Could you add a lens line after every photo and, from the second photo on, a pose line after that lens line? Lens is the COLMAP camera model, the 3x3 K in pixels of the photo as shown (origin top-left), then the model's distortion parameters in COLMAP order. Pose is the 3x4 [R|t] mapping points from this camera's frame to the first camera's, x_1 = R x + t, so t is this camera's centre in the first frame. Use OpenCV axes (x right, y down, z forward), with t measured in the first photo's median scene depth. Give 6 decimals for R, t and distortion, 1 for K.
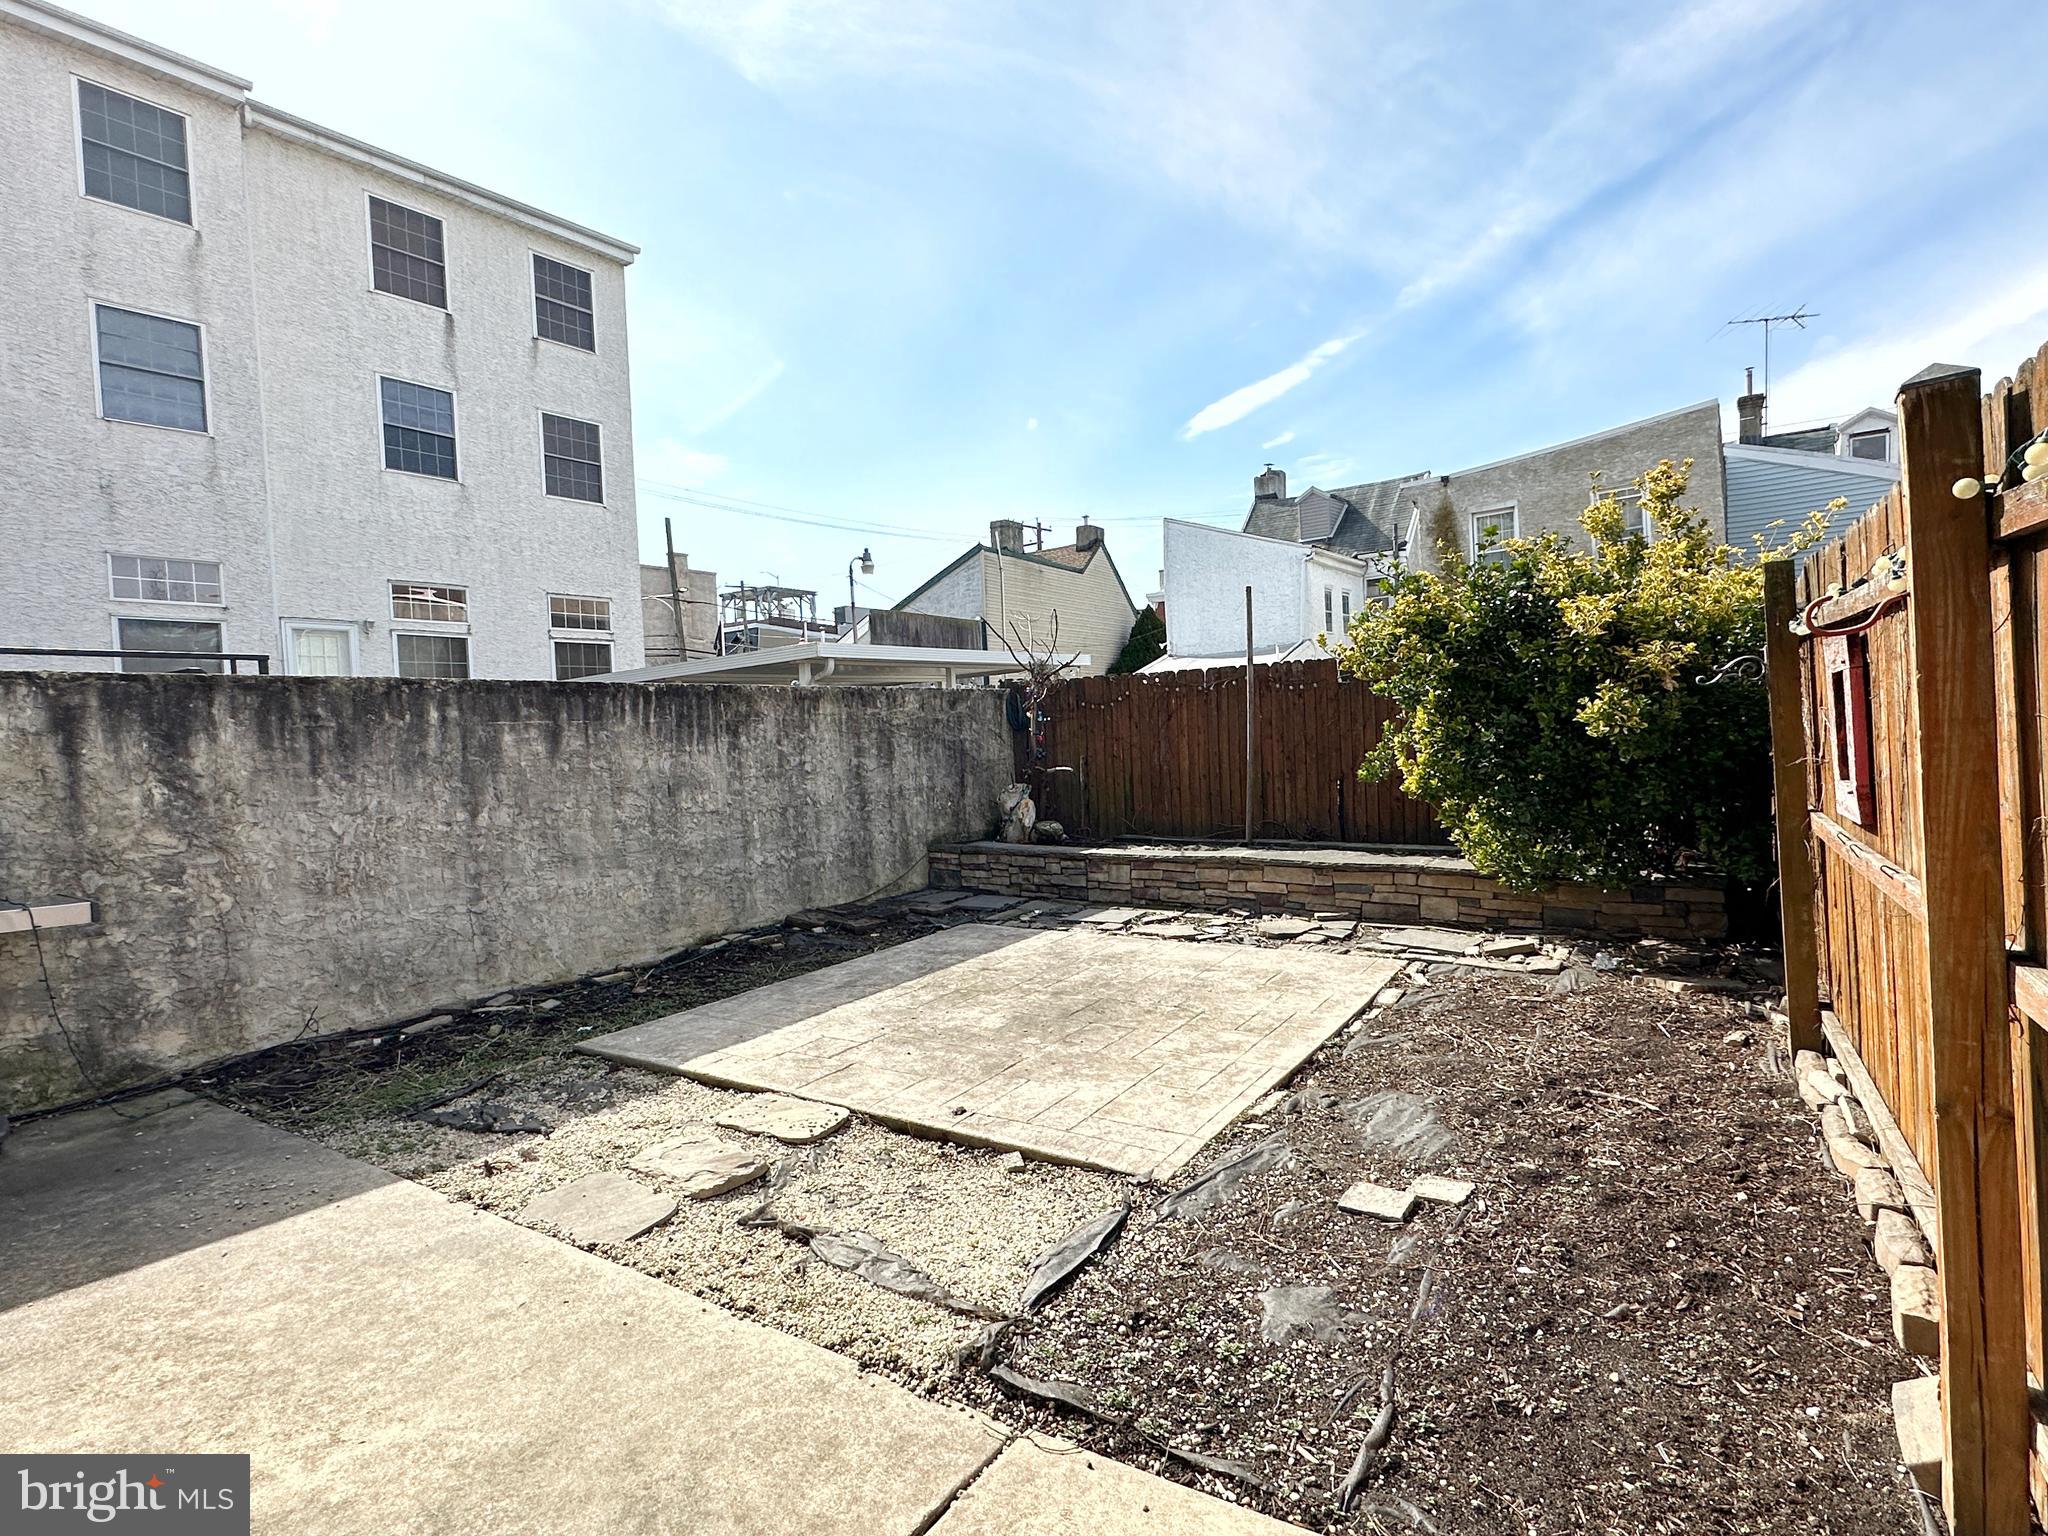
lens RADIAL K [[1050.6, 0, 1014.7], [0, 1050.6, 775.5], [0, 0, 1]] dist [0.008992, -0.000534]
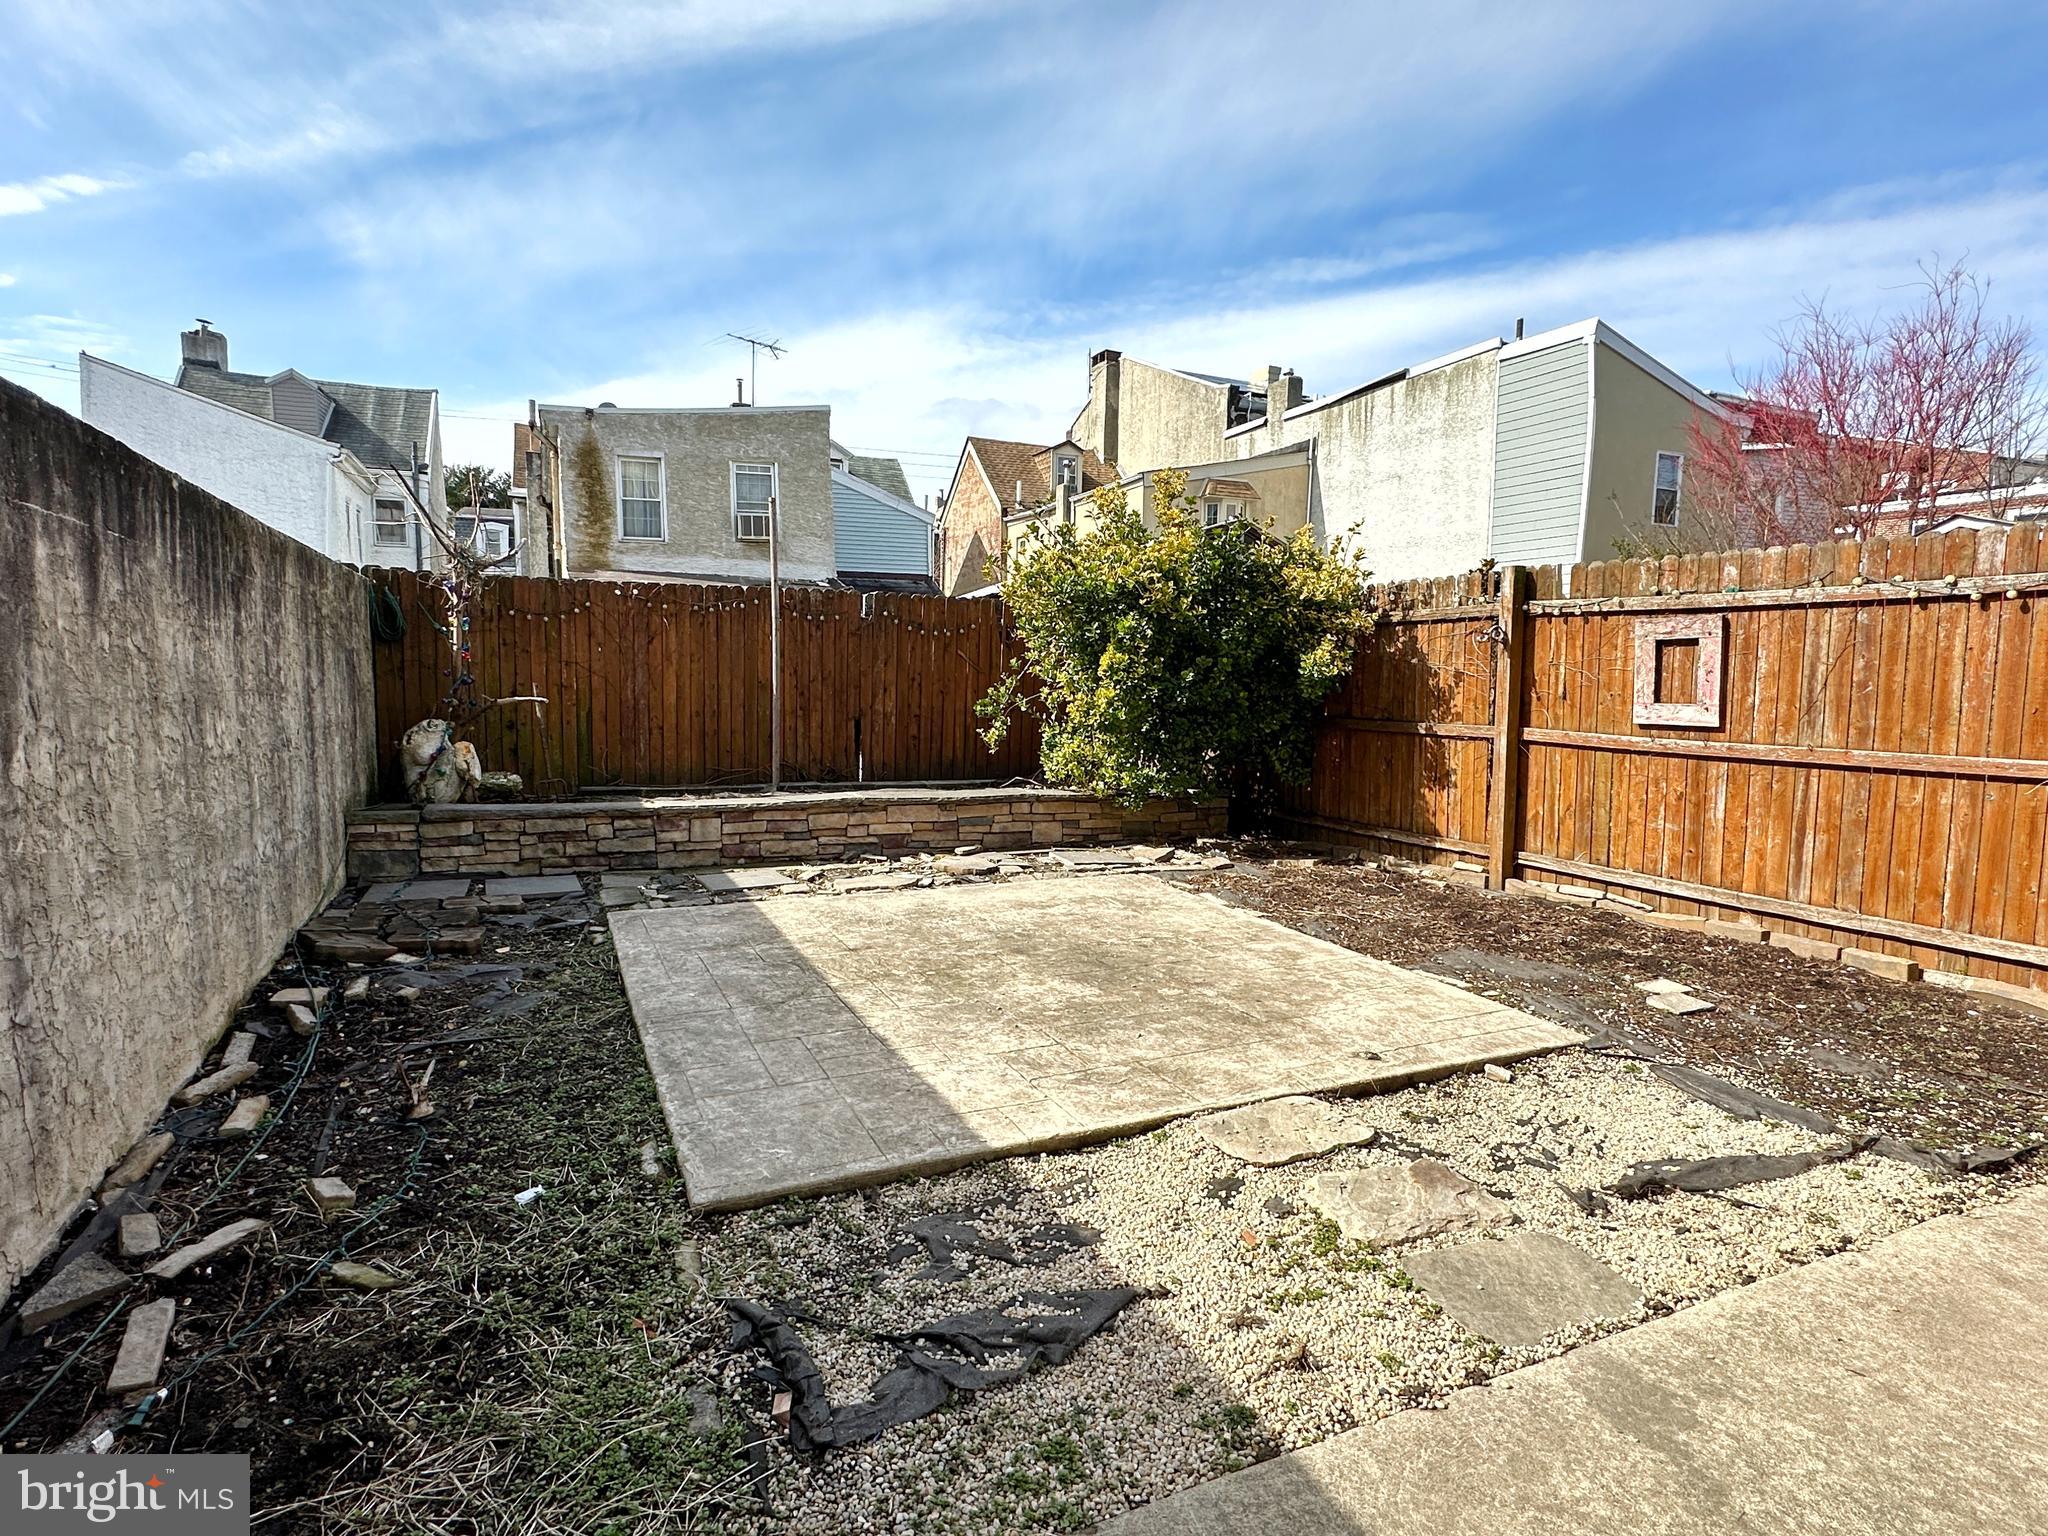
lens RADIAL K [[1049.7, 0, 1019.4], [0, 1049.7, 768.5], [0, 0, 1]] dist [-0.000421, -0.002319]
pose [[0.522875, -0.024557, 0.852056, -0.689696], [-0.000214, 0.999581, 0.028940, 0.035015], [-0.852410, -0.015315, 0.522650, 0.566427]]
